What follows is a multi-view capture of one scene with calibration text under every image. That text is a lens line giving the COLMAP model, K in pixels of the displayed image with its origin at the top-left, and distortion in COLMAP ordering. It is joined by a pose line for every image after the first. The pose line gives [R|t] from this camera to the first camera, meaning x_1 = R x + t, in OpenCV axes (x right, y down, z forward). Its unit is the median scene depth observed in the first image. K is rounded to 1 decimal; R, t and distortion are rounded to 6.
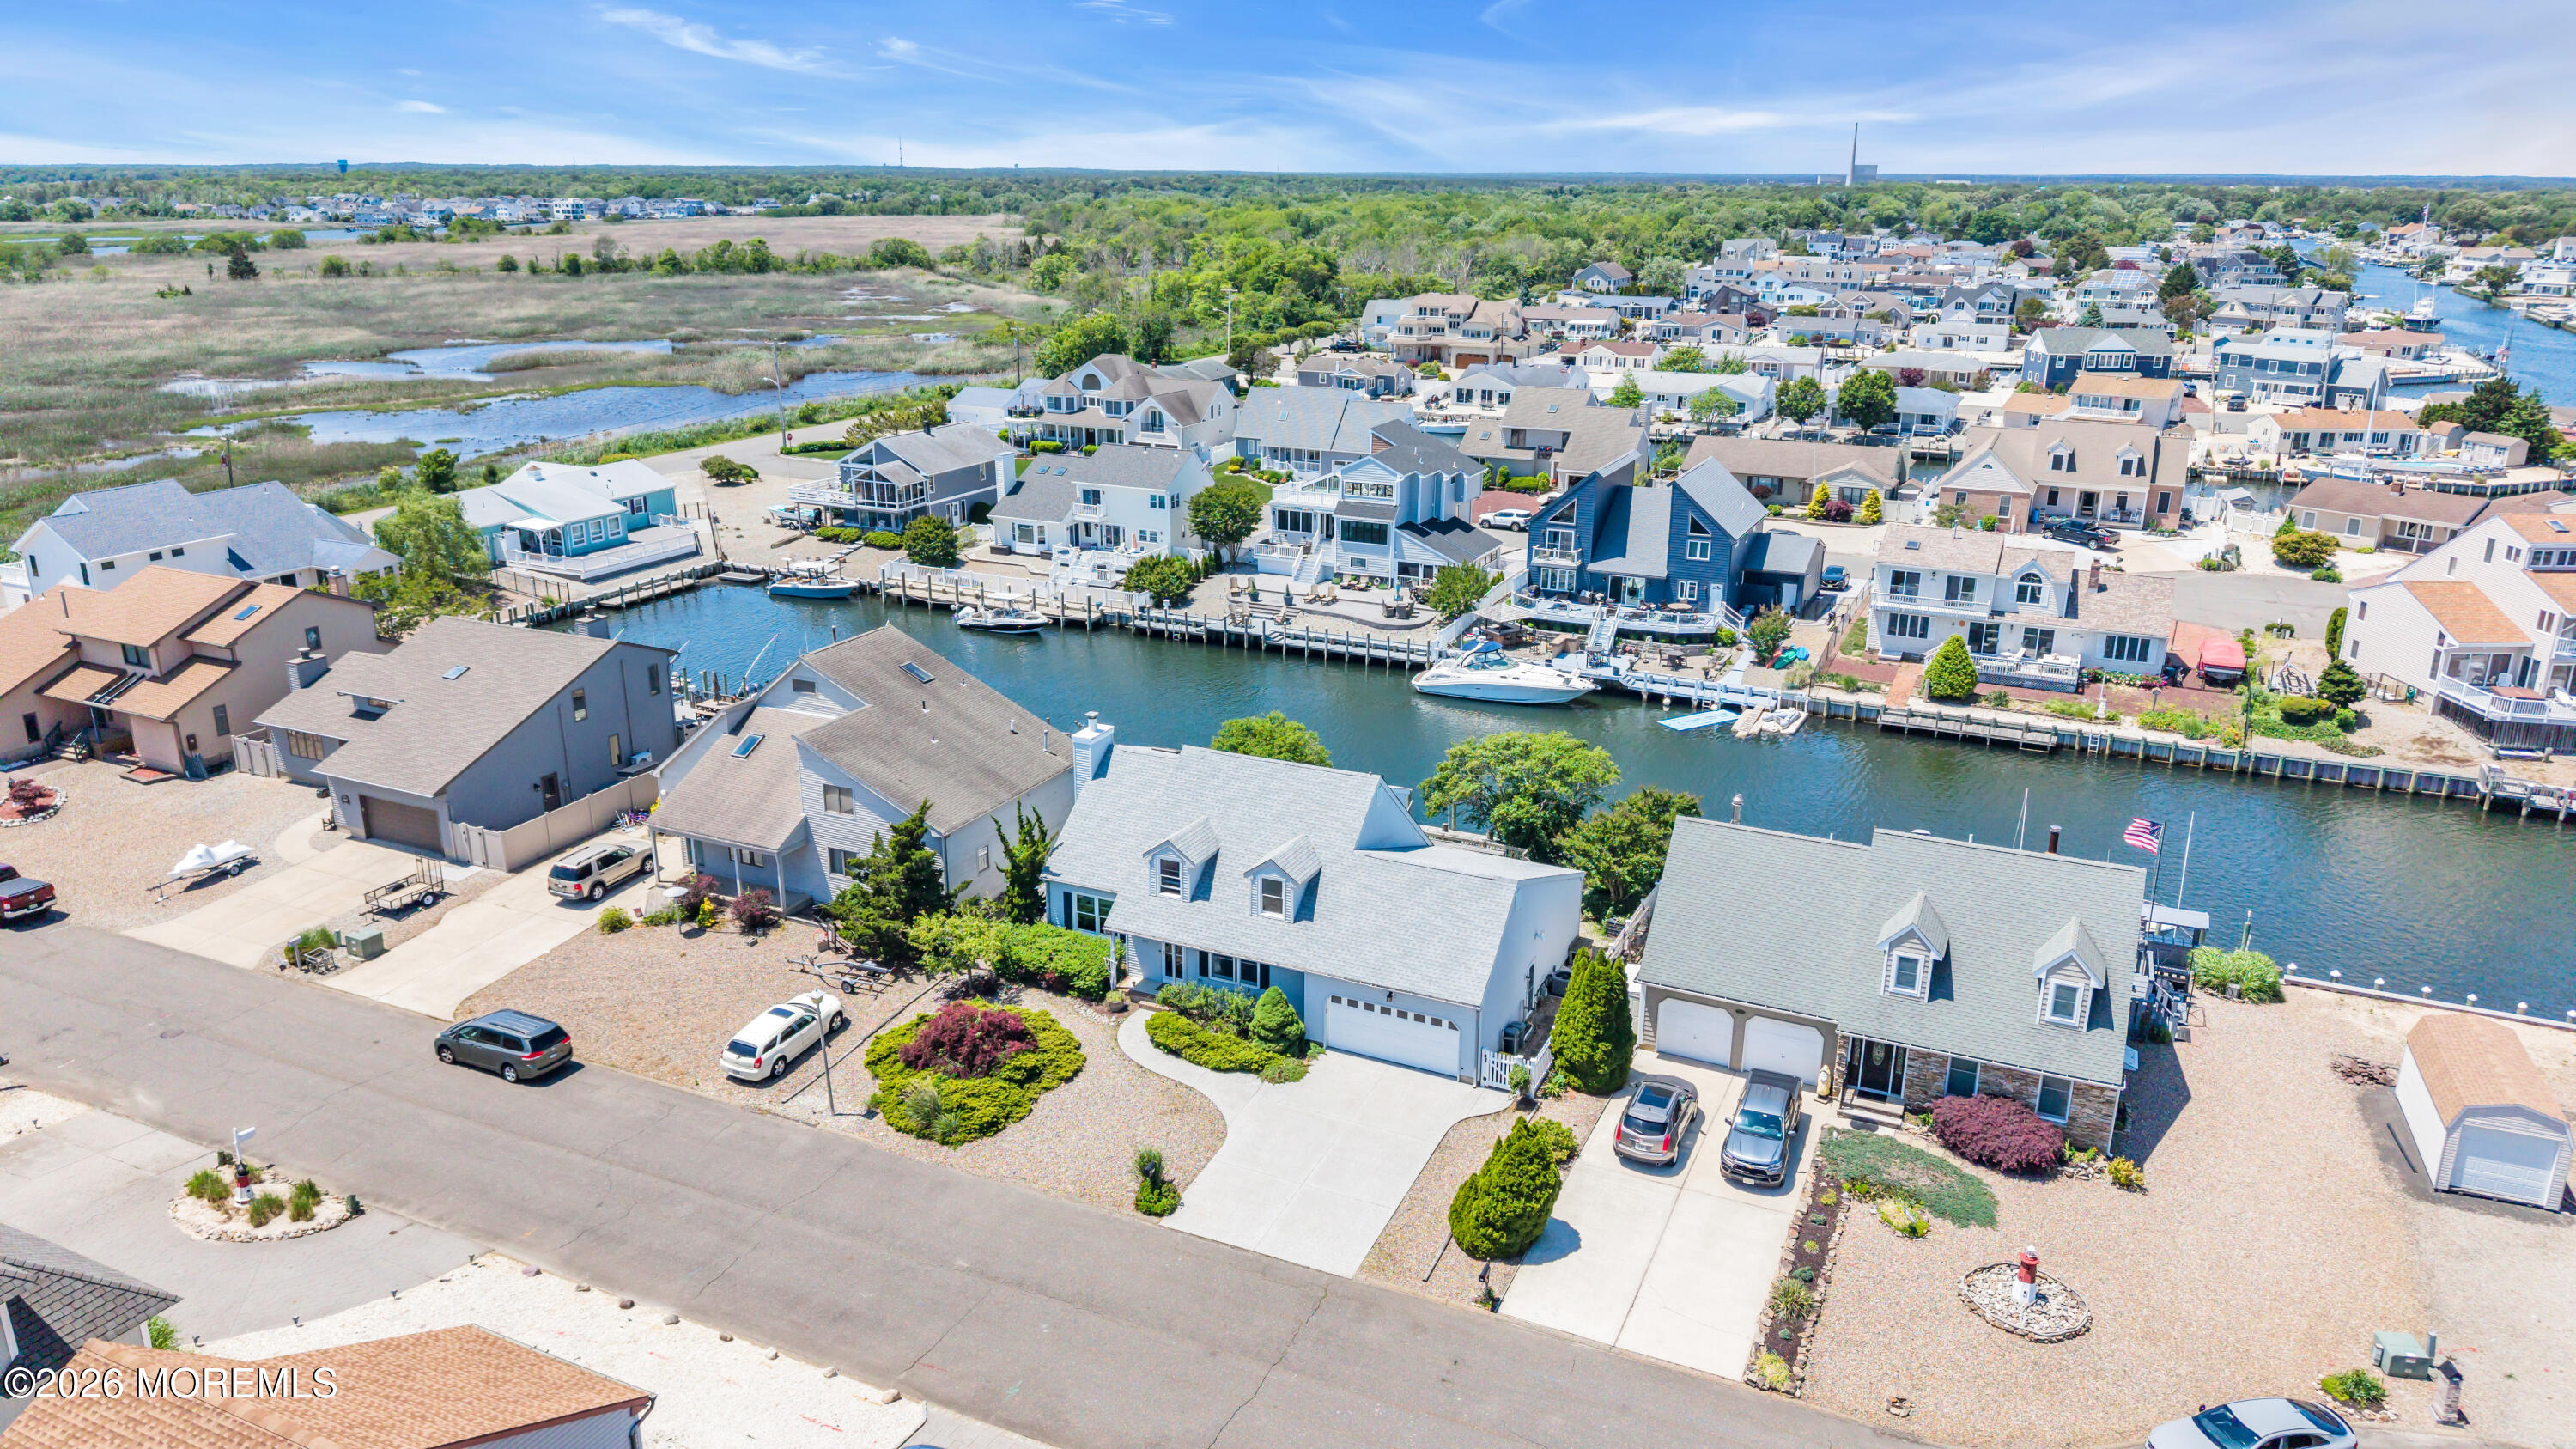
lens RADIAL K [[1712.9, 0, 1290.5], [0, 1712.9, 746.4], [0, 0, 1]] dist [0.057256, -0.068146]
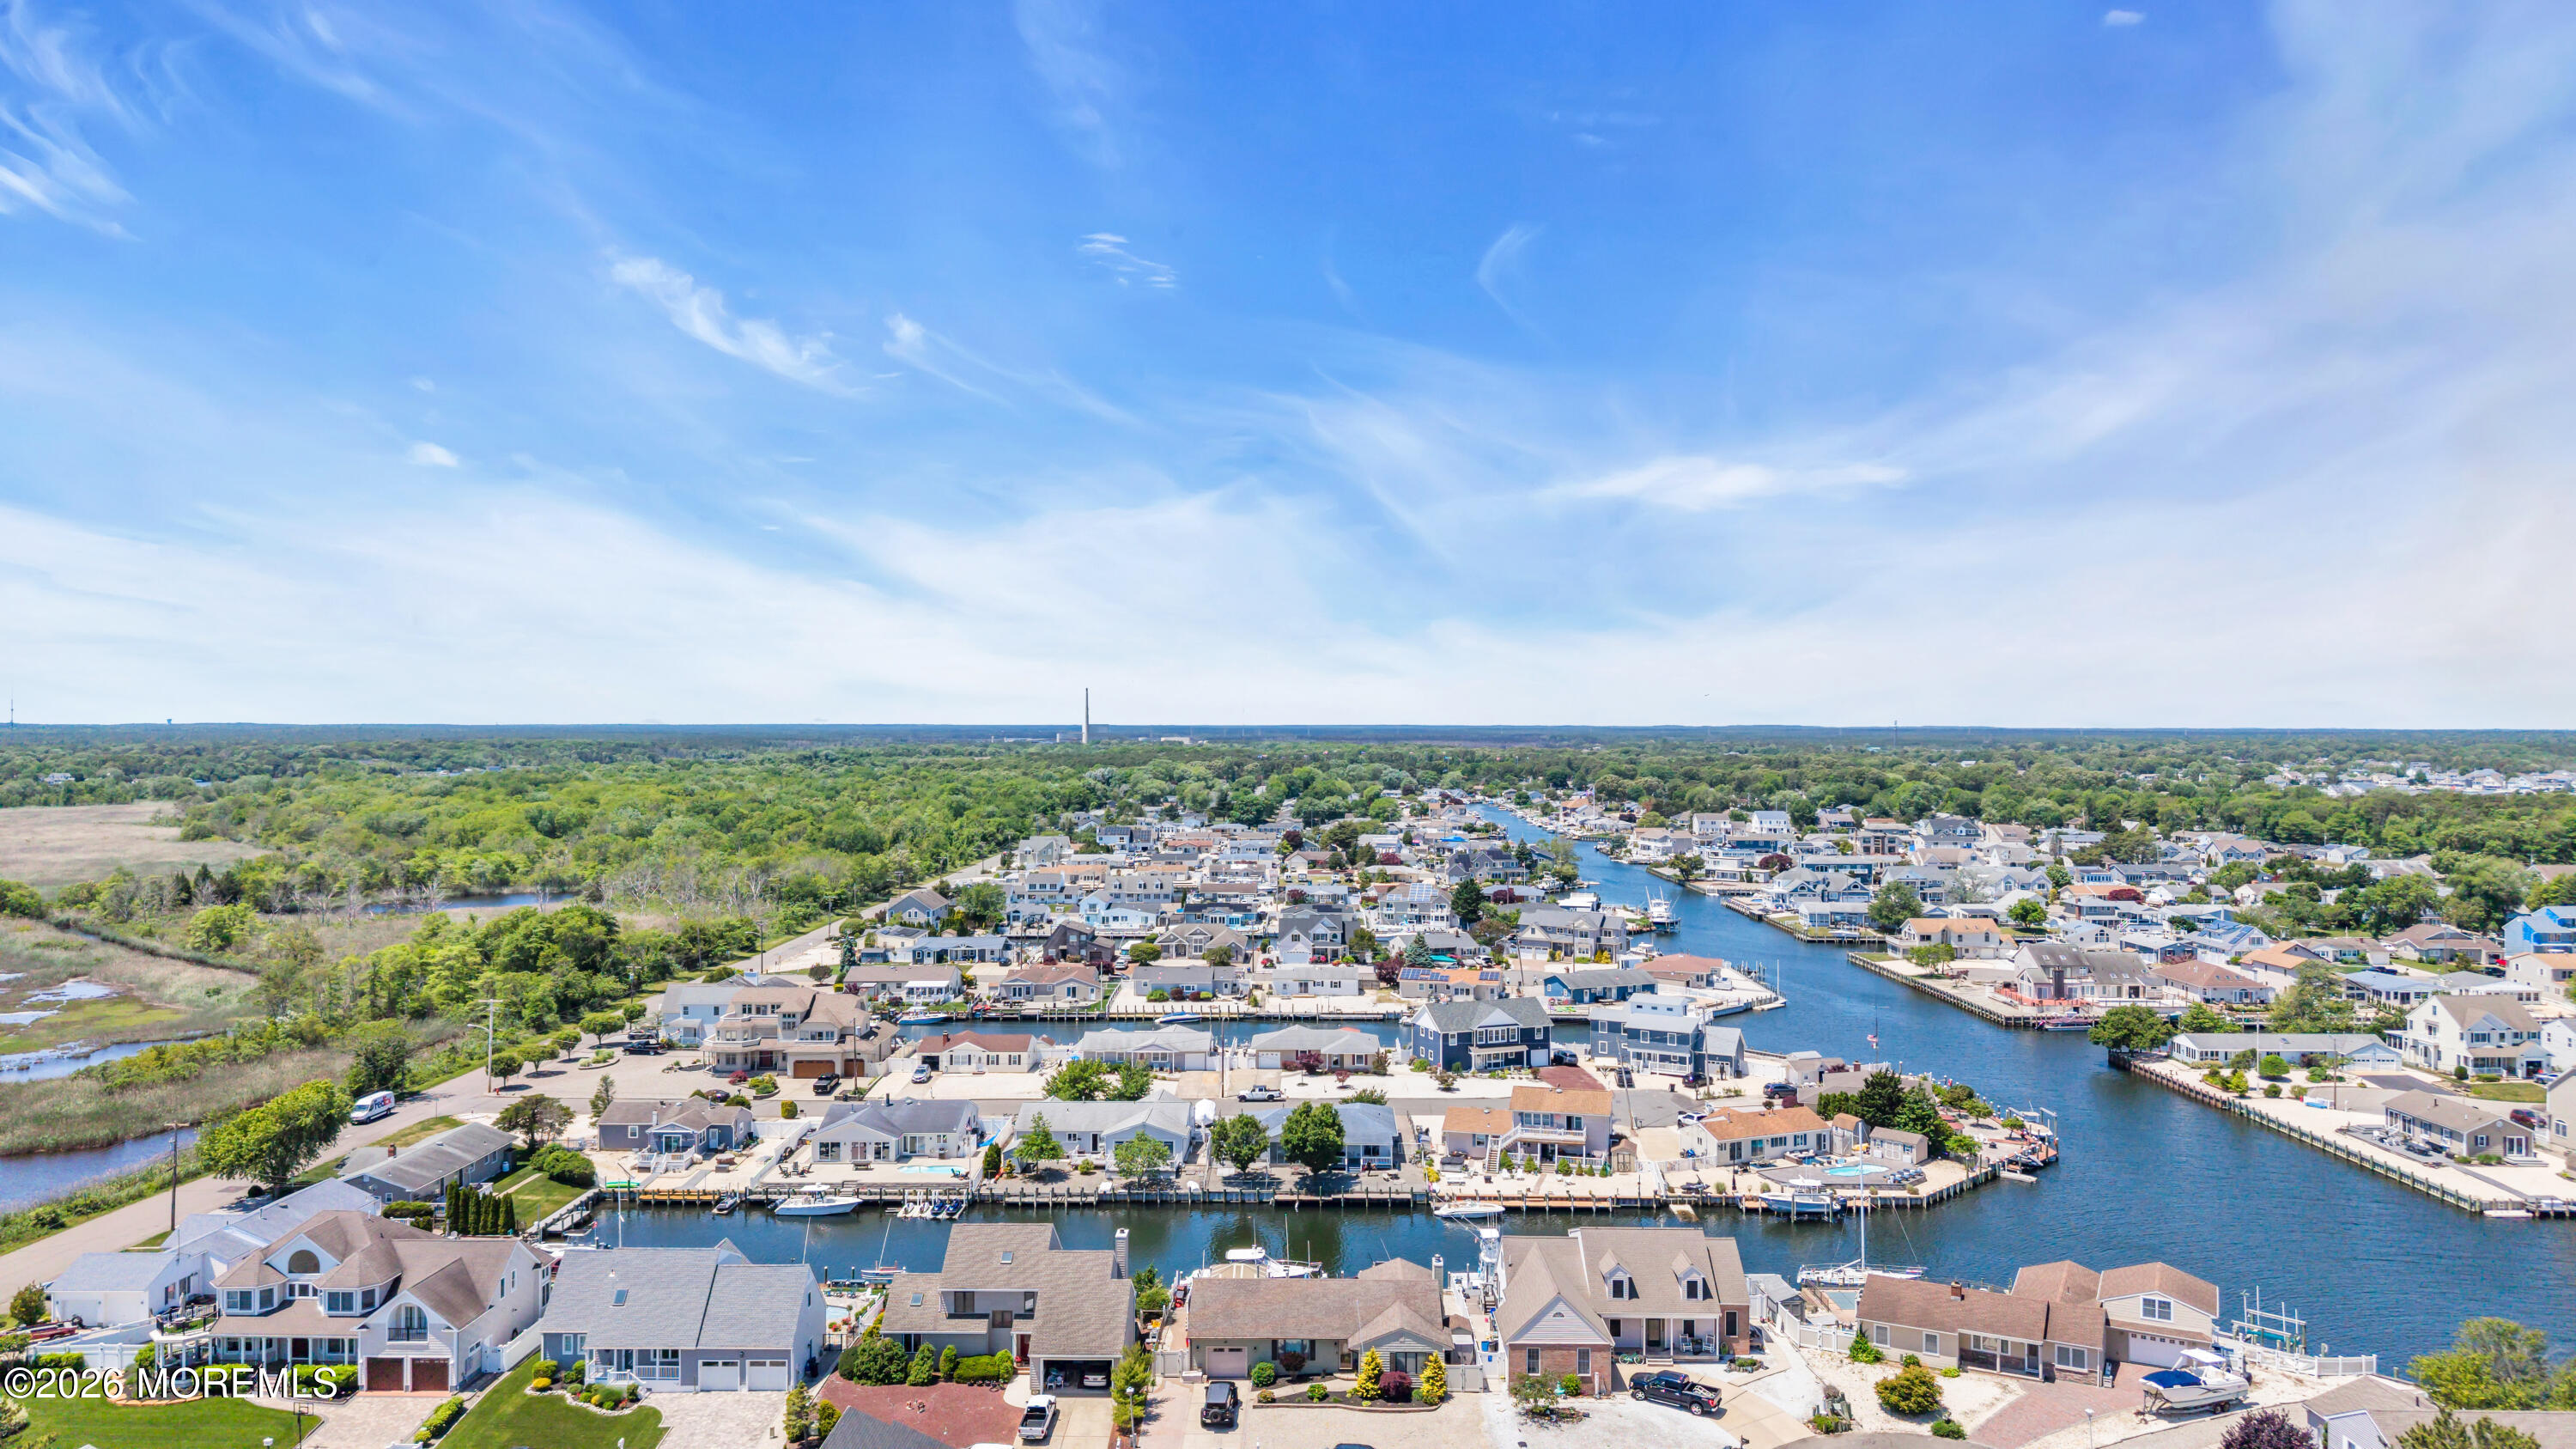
lens RADIAL K [[1721.3, 0, 1289.1], [0, 1721.3, 734.1], [0, 0, 1]] dist [0.037178, -0.037440]
pose [[0.911712, -0.007935, 0.410754, -0.070523], [0.134052, 0.950838, -0.279174, -0.284731], [-0.388345, 0.309588, 0.867953, 0.326933]]
